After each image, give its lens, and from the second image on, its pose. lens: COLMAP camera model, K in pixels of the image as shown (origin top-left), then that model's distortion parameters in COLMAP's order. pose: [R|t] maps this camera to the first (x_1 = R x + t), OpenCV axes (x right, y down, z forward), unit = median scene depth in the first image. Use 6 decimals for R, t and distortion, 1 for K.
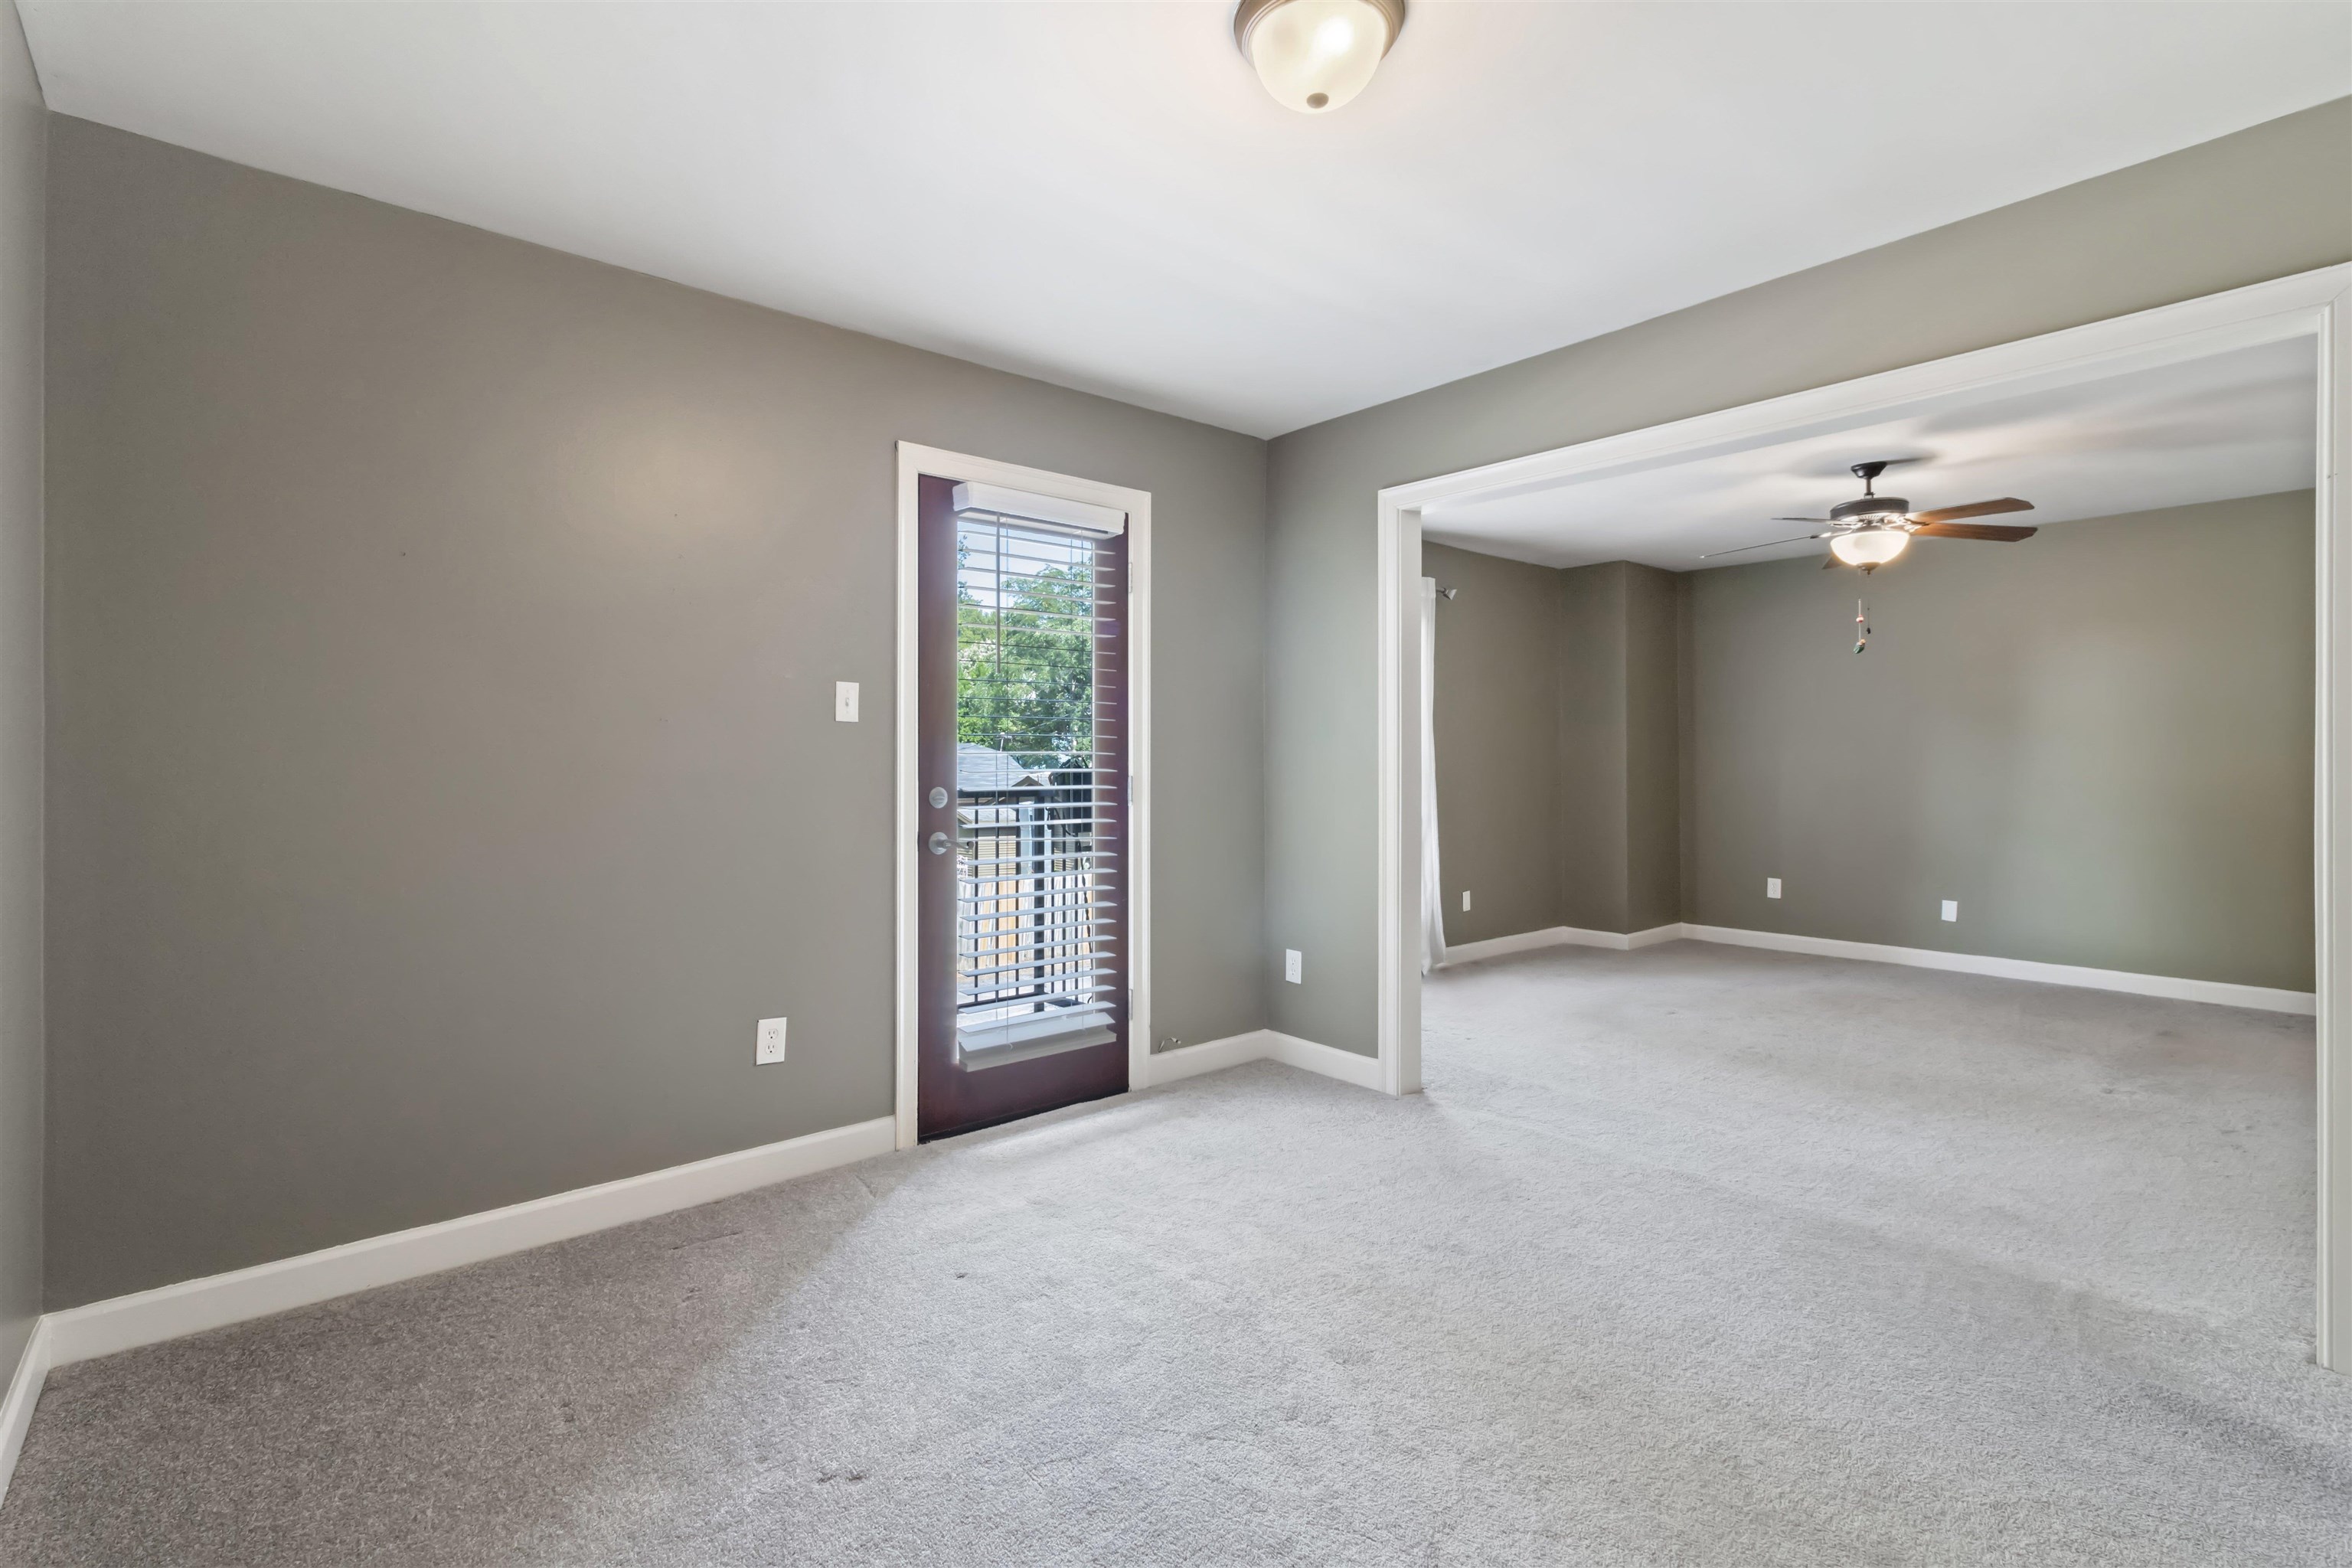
lens RADIAL K [[1086.0, 0, 1168.0], [0, 1086.0, 762.3], [0, 0, 1]] dist [-0.000639, 0.000732]
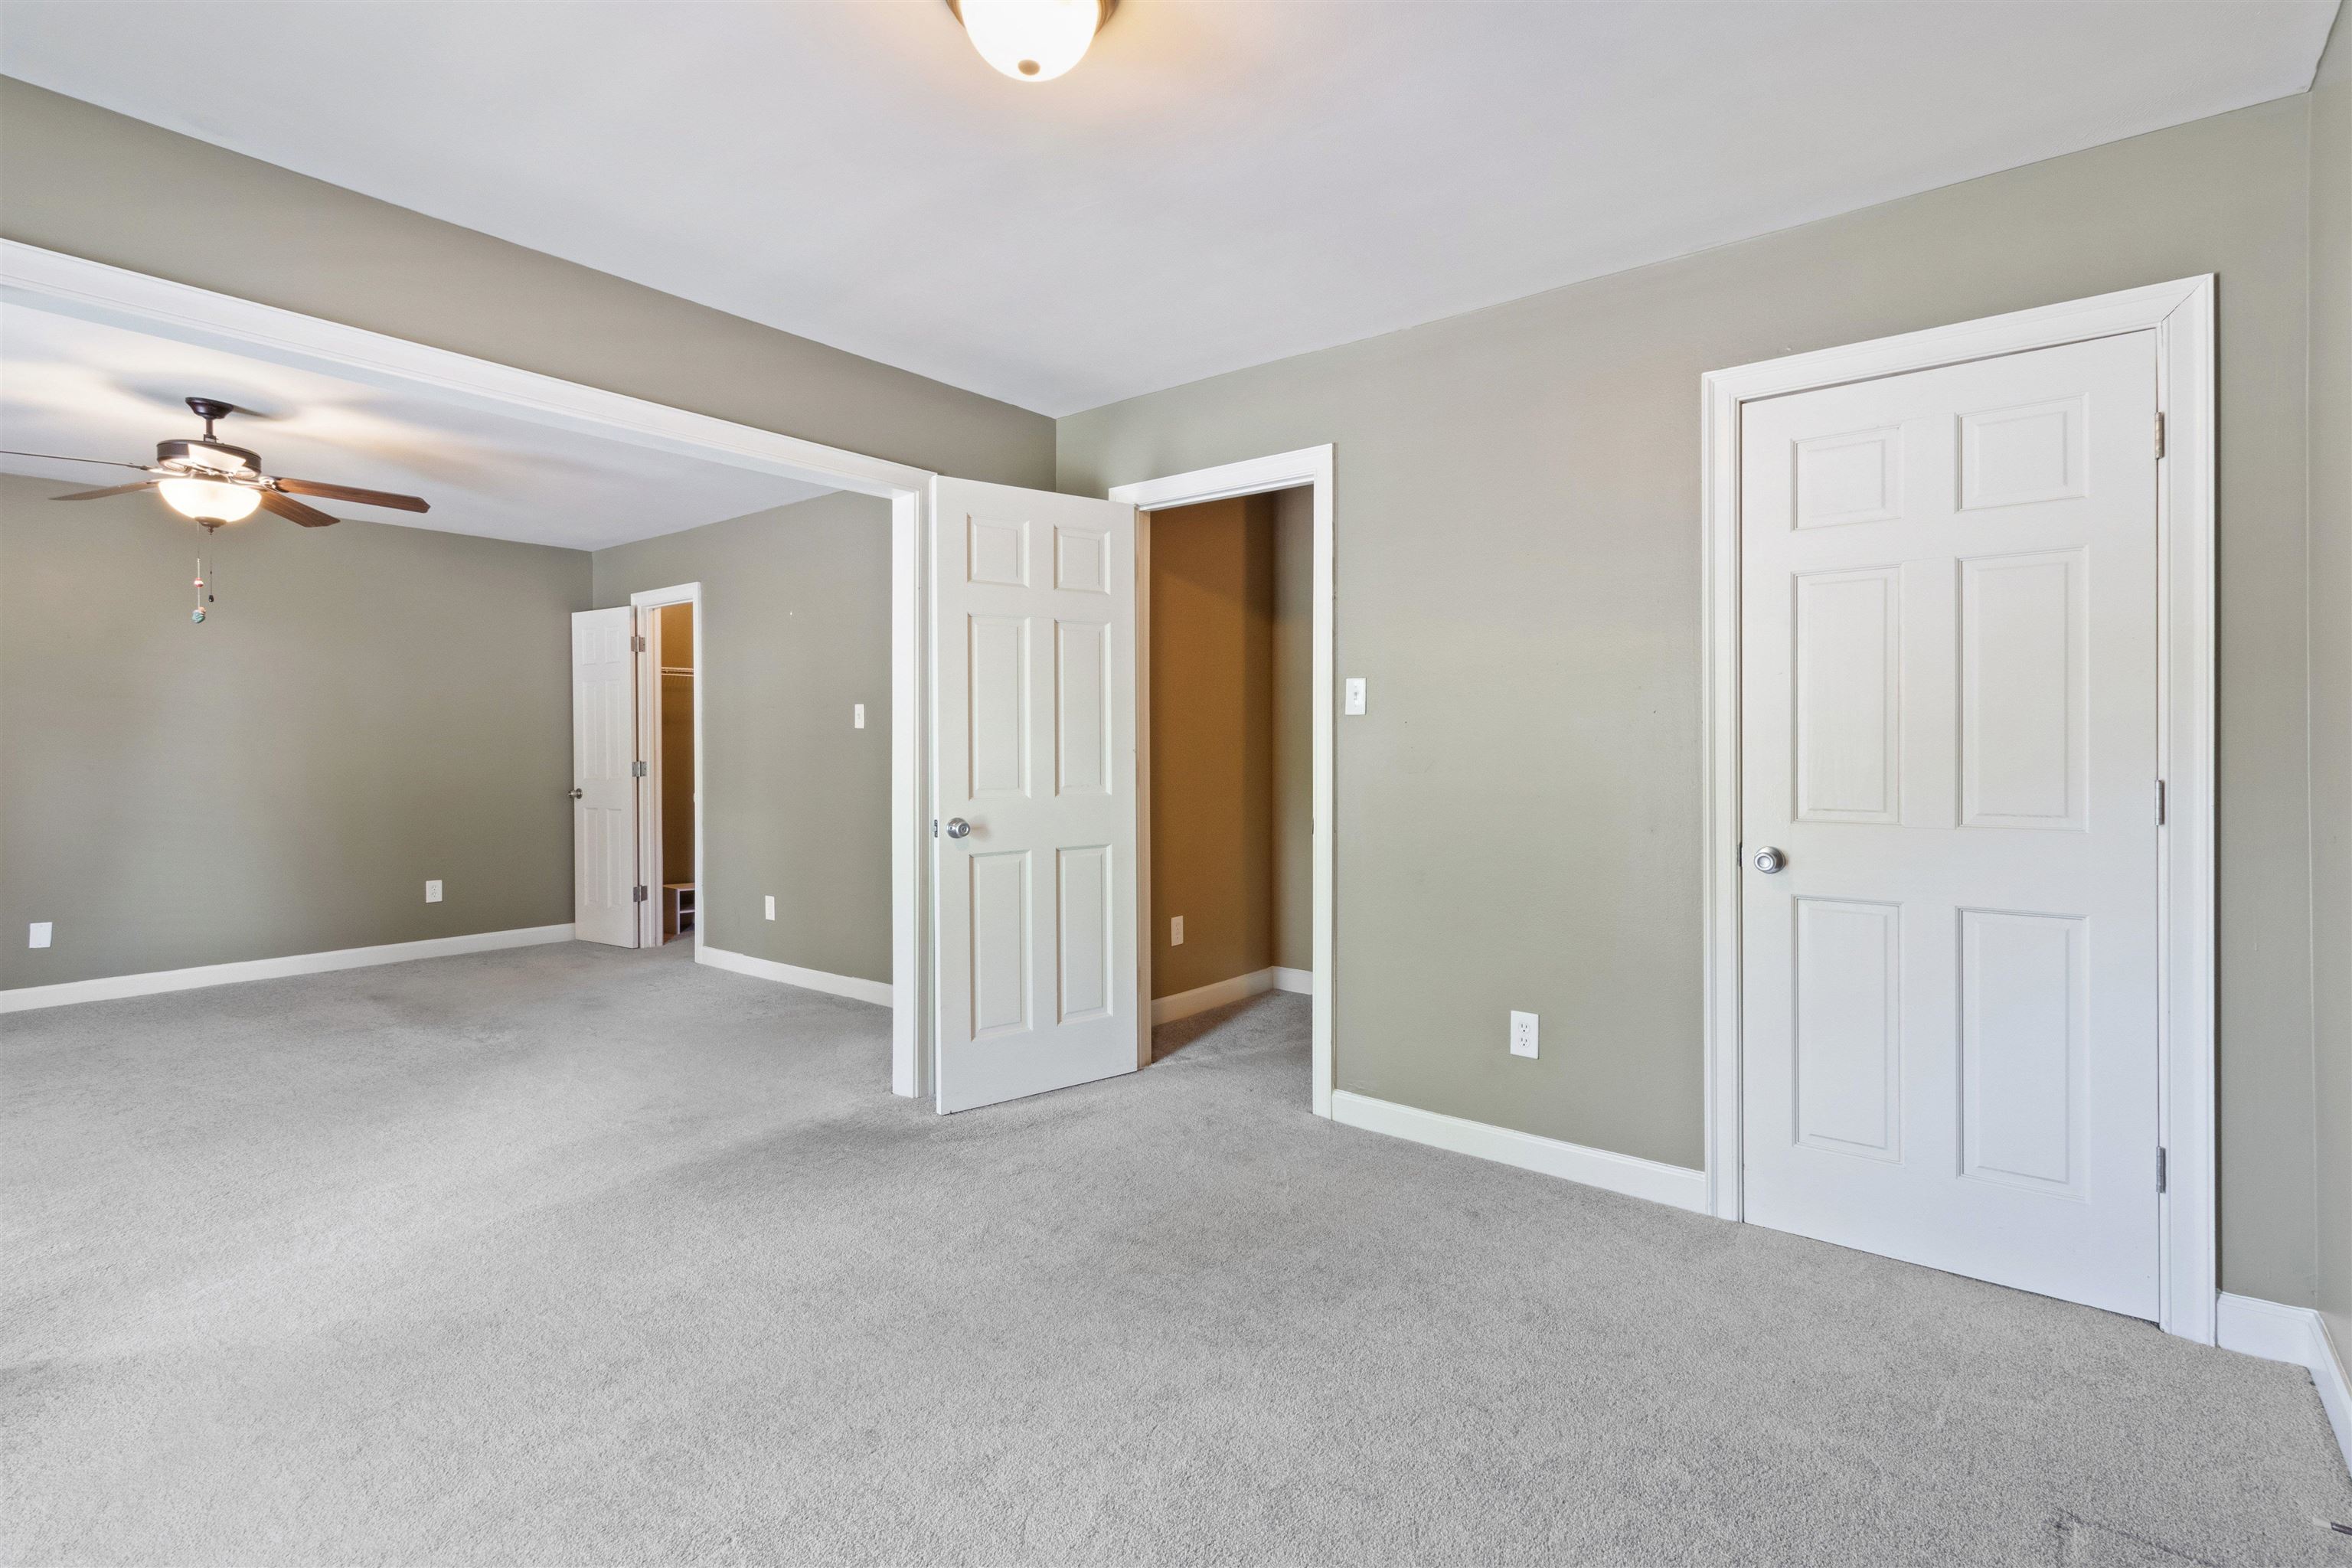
lens RADIAL K [[1086.0, 0, 1168.0], [0, 1086.0, 762.3], [0, 0, 1]] dist [-0.000639, 0.000732]
pose [[-0.192774, -0.004432, 0.981233, -0.353667], [0.007856, 0.999951, 0.006060, 0.007567], [-0.981212, 0.008877, -0.192730, 0.467786]]
